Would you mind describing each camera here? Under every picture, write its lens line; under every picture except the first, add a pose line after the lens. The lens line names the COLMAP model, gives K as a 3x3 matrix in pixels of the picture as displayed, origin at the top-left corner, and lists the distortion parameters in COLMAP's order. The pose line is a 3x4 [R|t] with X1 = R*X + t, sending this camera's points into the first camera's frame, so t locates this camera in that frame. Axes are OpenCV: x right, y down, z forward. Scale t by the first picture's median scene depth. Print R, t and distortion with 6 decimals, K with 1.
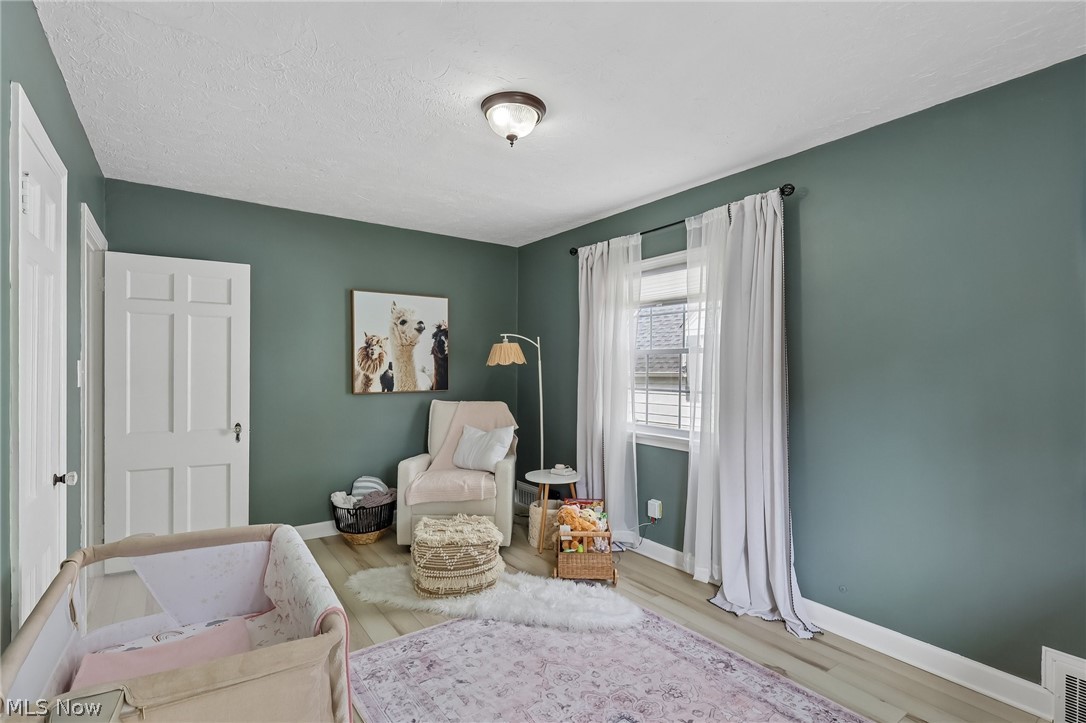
lens RADIAL K [[503.7, 0, 542.2], [0, 503.7, 367.7], [0, 0, 1]] dist [0.000851, -0.000081]
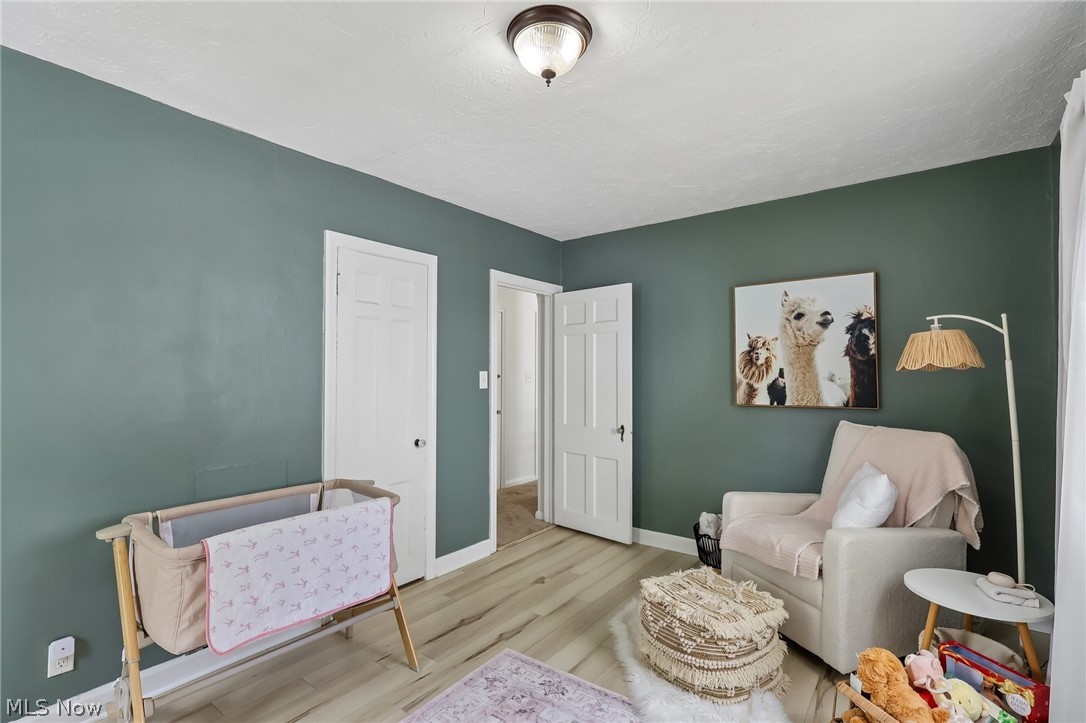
lens RADIAL K [[503.7, 0, 543.7], [0, 503.7, 360.5], [0, 0, 1]] dist [0.000851, -0.000081]
pose [[0.300480, -0.033446, -0.953202, 0.343962], [0.001579, 0.999401, -0.034570, 0.003595], [0.953787, 0.008882, 0.300352, 0.403804]]
